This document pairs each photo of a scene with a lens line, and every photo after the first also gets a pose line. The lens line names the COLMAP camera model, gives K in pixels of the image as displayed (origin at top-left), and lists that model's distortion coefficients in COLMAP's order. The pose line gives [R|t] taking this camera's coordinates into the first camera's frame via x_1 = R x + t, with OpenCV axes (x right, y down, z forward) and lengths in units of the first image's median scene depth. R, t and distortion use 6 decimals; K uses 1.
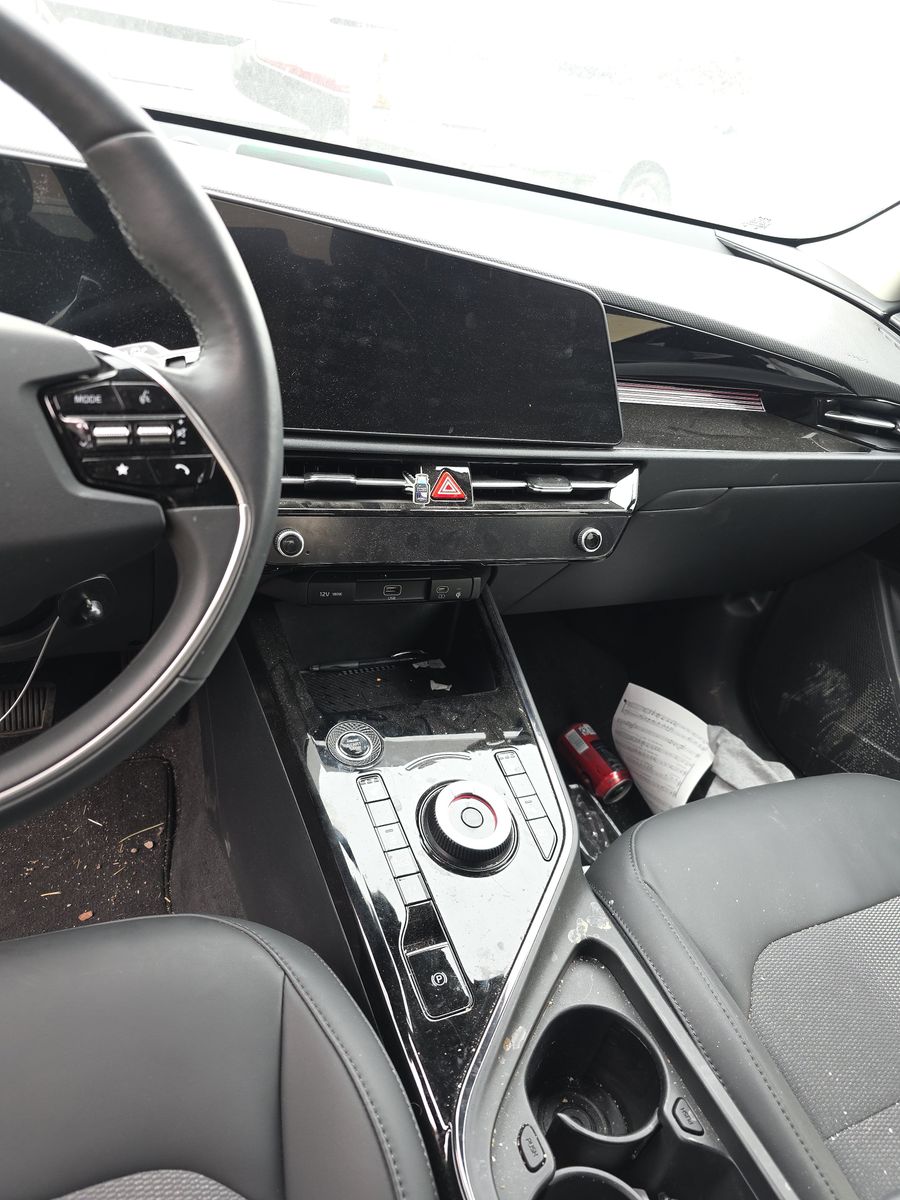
lens RADIAL K [[806.5, 0, 438.2], [0, 806.5, 593.1], [0, 0, 1]] dist [0.029847, -0.029536]
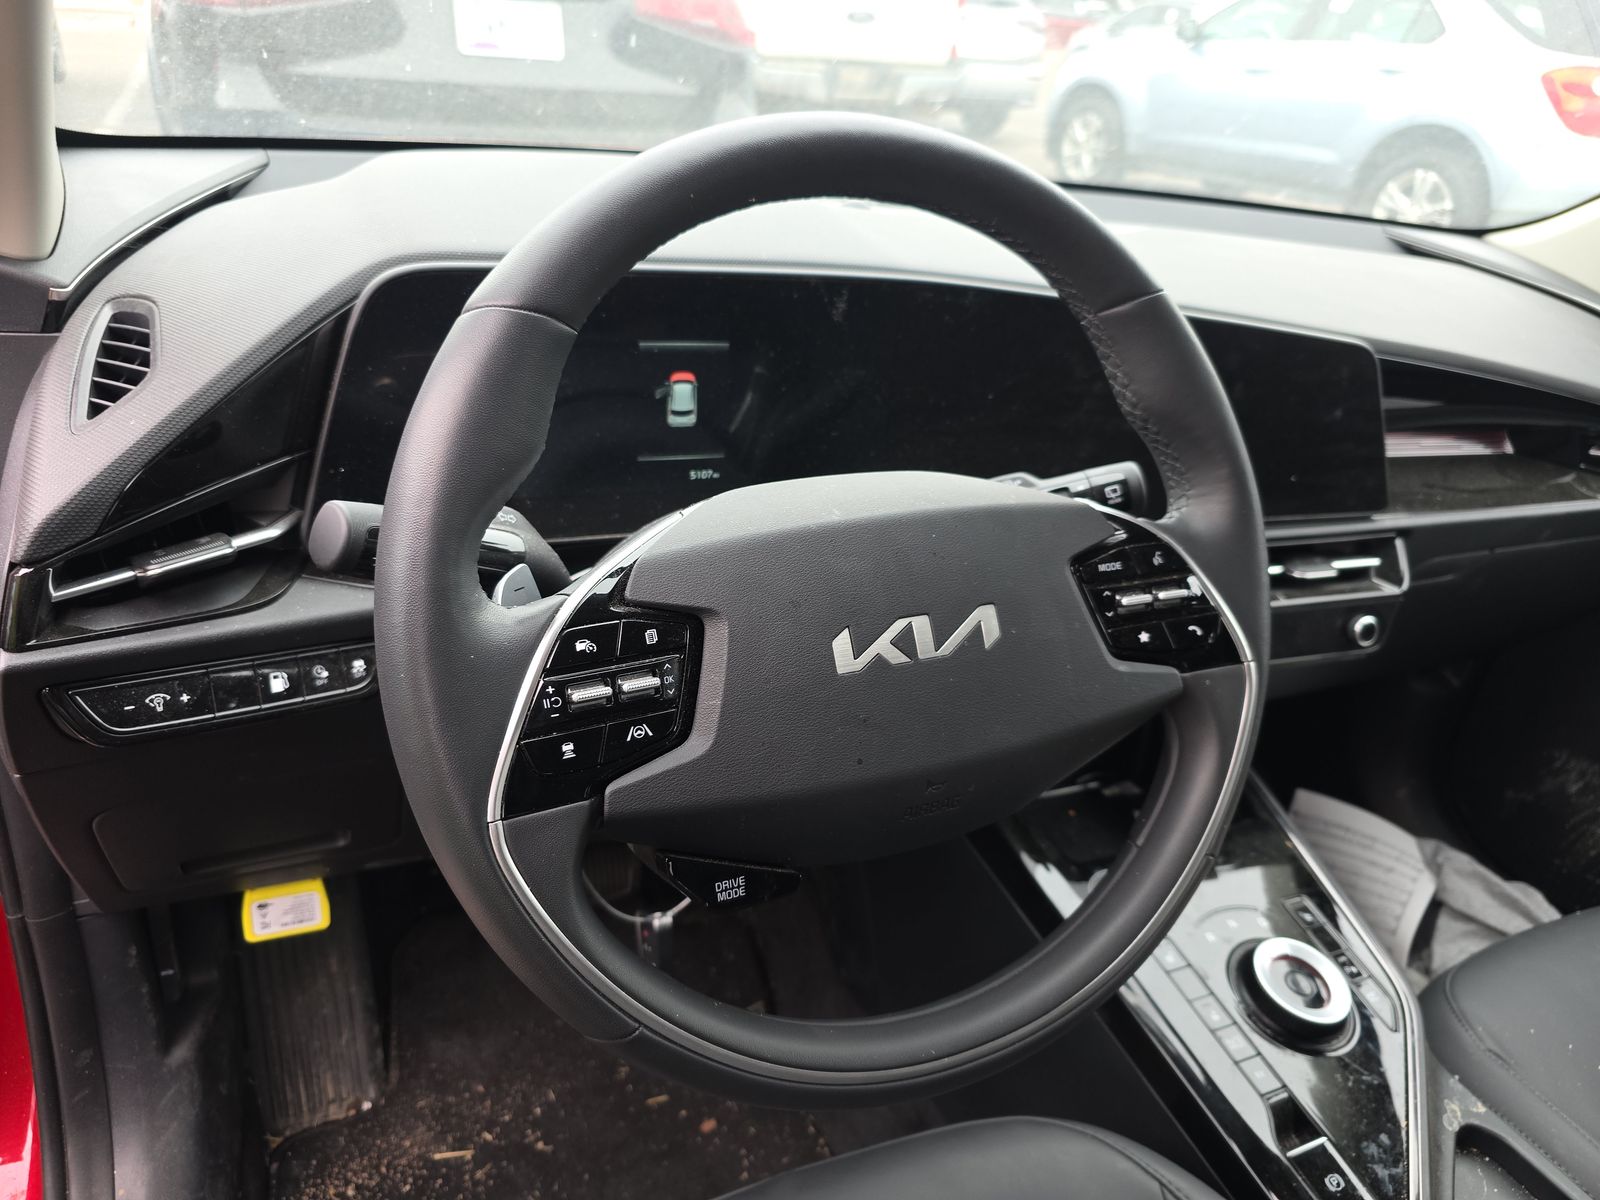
lens RADIAL K [[1075.3, 0, 808.5], [0, 1075.3, 601.6], [0, 0, 1]] dist [0.029847, -0.029536]
pose [[0.997527, -0.063256, -0.030624, -0.339048], [0.061399, 0.996416, -0.058185, -0.066226], [0.034195, 0.056160, 0.997836, -0.124206]]
